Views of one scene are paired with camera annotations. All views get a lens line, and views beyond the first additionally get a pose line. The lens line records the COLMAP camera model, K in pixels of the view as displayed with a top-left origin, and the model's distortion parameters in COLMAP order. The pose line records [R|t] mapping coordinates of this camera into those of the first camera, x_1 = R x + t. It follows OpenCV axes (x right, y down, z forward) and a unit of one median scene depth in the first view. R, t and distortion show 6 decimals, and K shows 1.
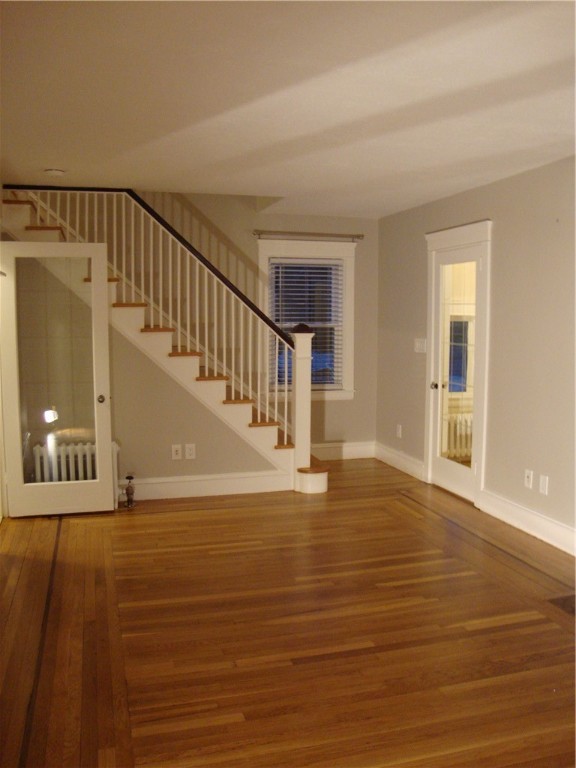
lens RADIAL K [[700.8, 0, 288.0], [0, 700.8, 384.0], [0, 0, 1]] dist [-0.204605, 0.239026]
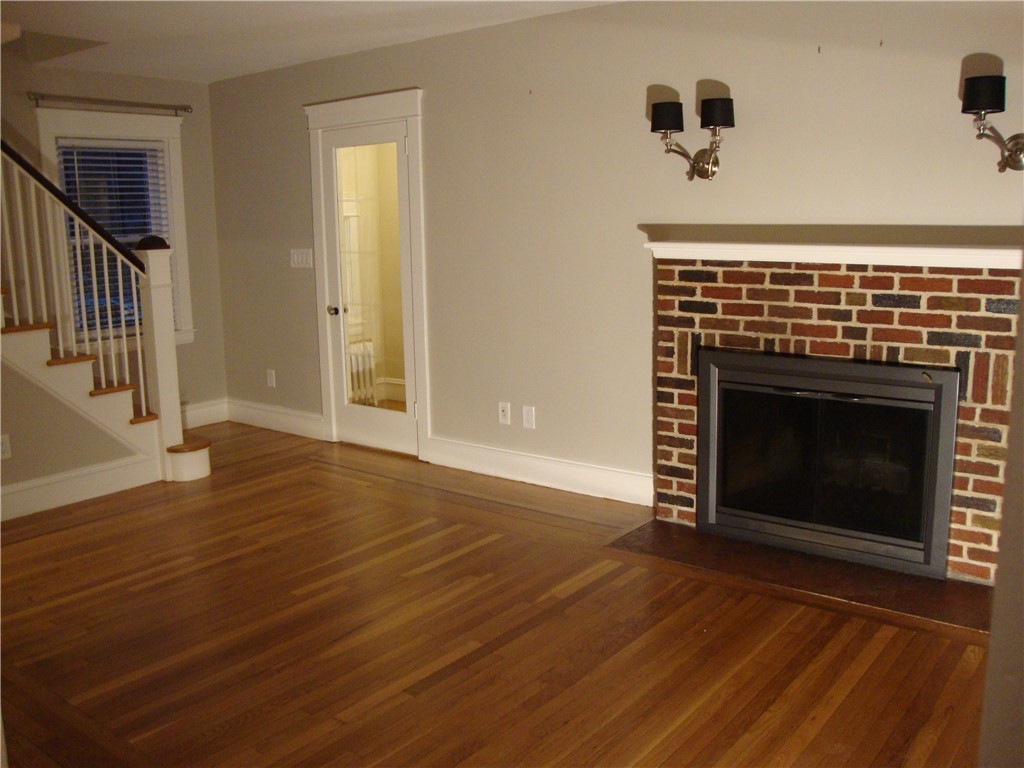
lens RADIAL K [[934.5, 0, 512.4], [0, 934.5, 375.8], [0, 0, 1]] dist [-0.204605, 0.239026]
pose [[0.812119, -0.118256, 0.571383, -0.215321], [0.079167, 0.992524, 0.092895, -0.005584], [-0.578096, -0.030207, 0.815409, 0.077617]]
